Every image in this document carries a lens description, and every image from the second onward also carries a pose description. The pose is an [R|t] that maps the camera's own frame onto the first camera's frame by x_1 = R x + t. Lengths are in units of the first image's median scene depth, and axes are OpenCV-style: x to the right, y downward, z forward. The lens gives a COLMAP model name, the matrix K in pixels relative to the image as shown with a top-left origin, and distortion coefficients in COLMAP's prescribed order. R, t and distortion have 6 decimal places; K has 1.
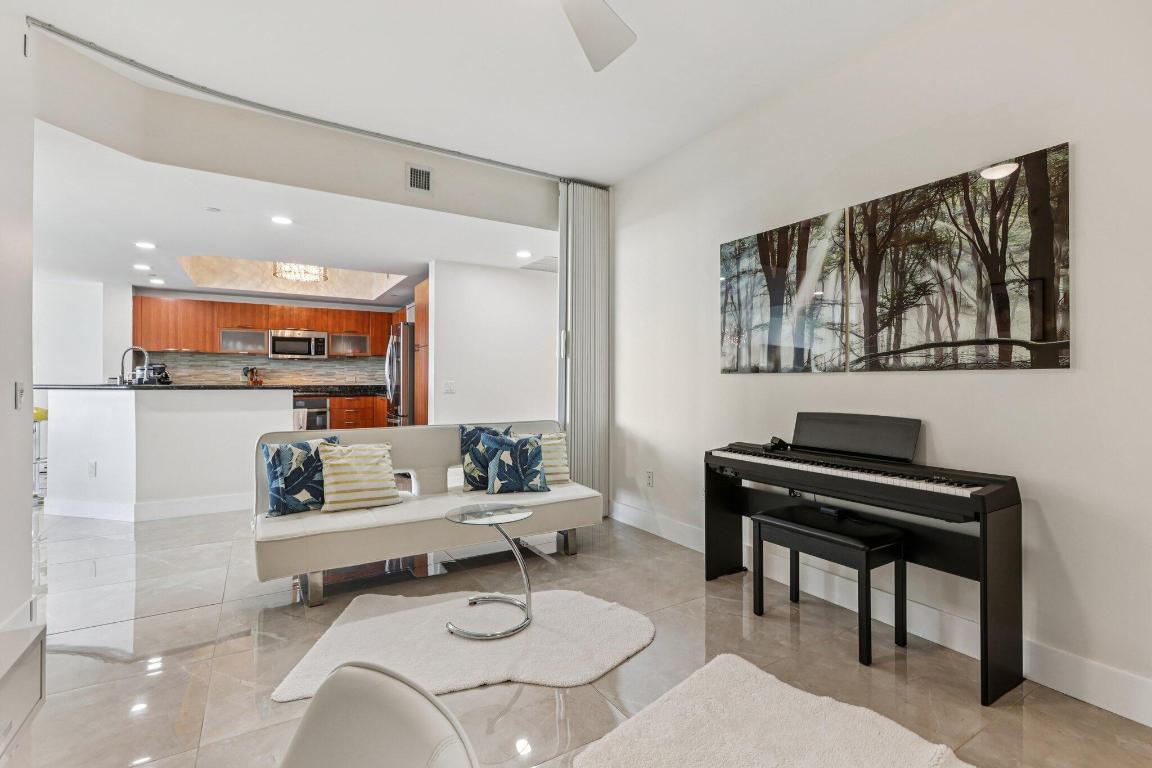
lens RADIAL K [[522.4, 0, 572.5], [0, 522.4, 379.5], [0, 0, 1]] dist [-0.000842, 0.000776]
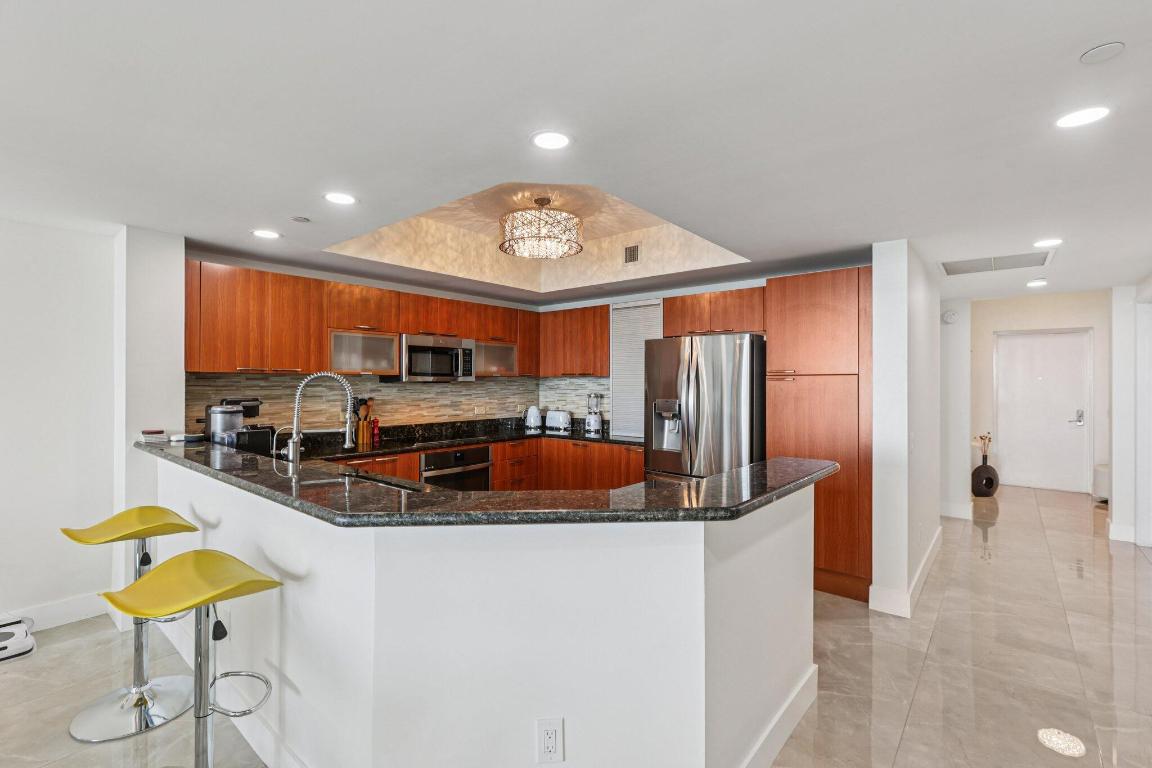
lens RADIAL K [[522.4, 0, 572.5], [0, 522.4, 379.5], [0, 0, 1]] dist [-0.000842, 0.000776]
pose [[0.947070, 0.003839, 0.321005, -0.577940], [-0.003135, 0.999991, -0.002708, -0.042111], [-0.321013, 0.001558, 0.947074, 0.373601]]
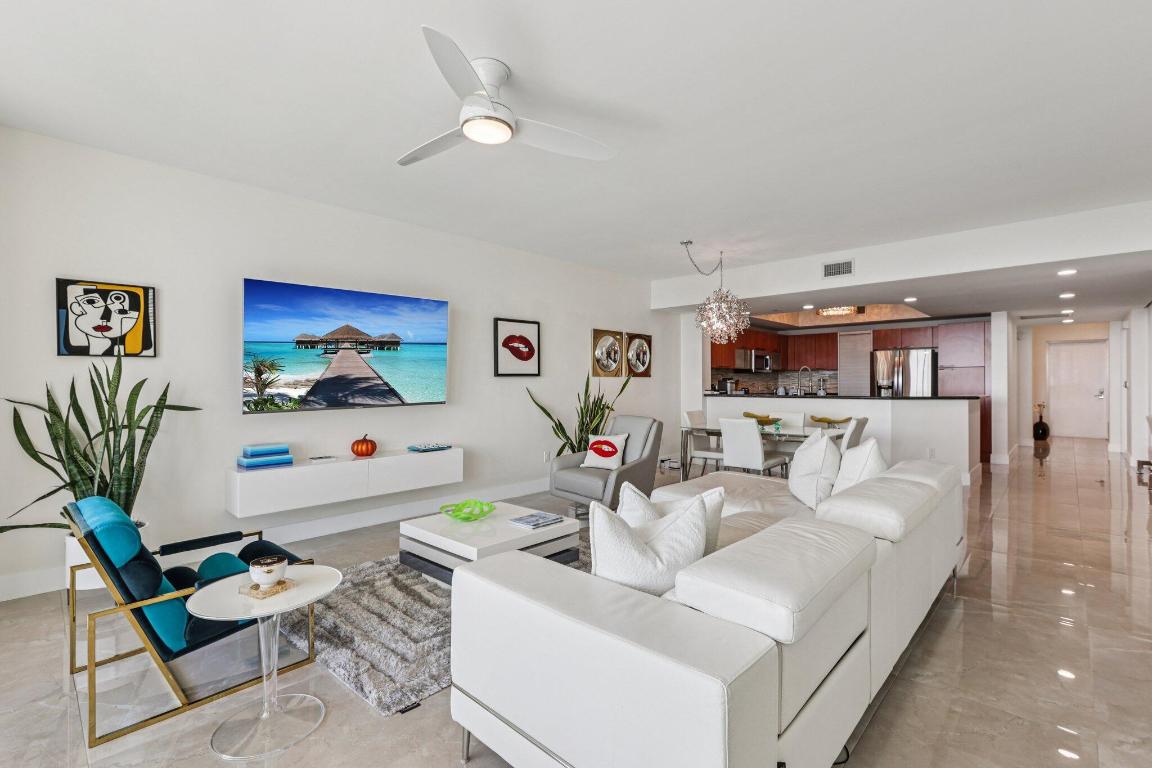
lens RADIAL K [[523.2, 0, 579.9], [0, 523.2, 378.1], [0, 0, 1]] dist [0.002786, 0.000346]
pose [[0.962686, -0.000457, 0.270621, -1.294831], [0.001557, 0.999991, -0.003848, -0.022594], [-0.270617, 0.004126, 0.962678, -0.092007]]
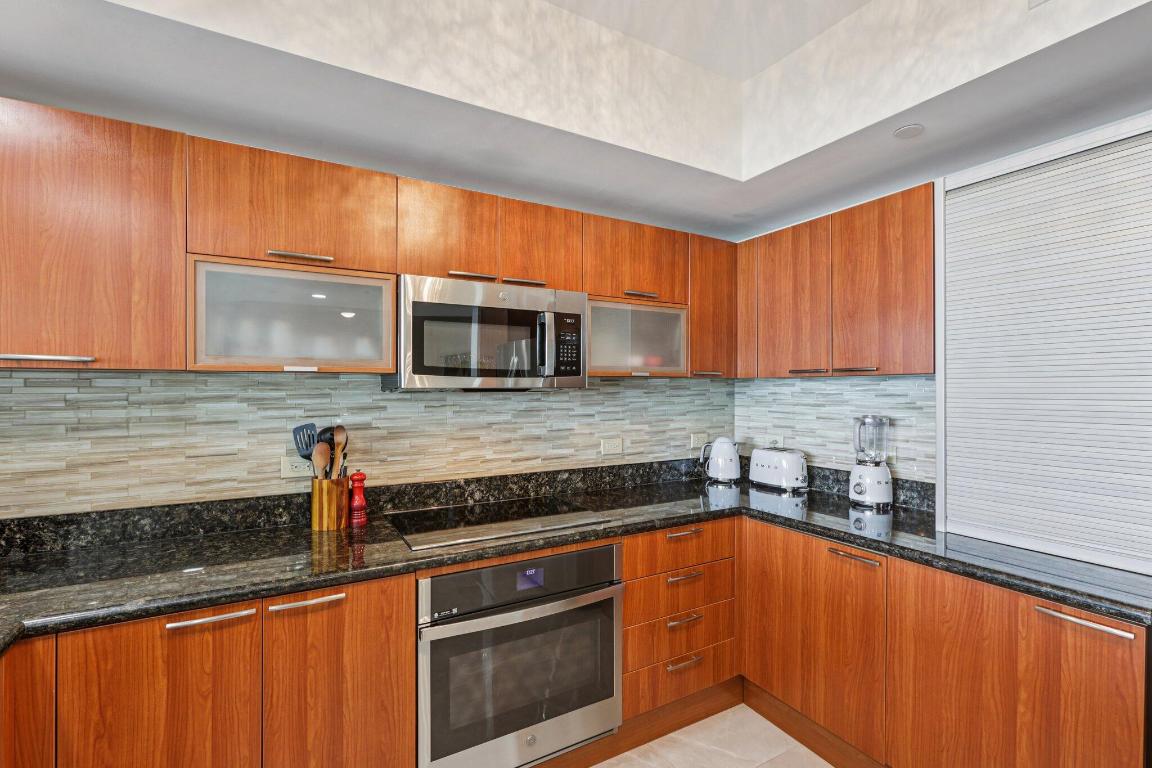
lens RADIAL K [[520.2, 0, 575.4], [0, 520.2, 387.3], [0, 0, 1]] dist [-0.000003, 0.000441]
pose [[0.999842, 0.000884, -0.017777, -0.485396], [-0.000880, 1.000000, 0.000271, -0.041636], [0.017777, -0.000256, 0.999842, 0.743075]]
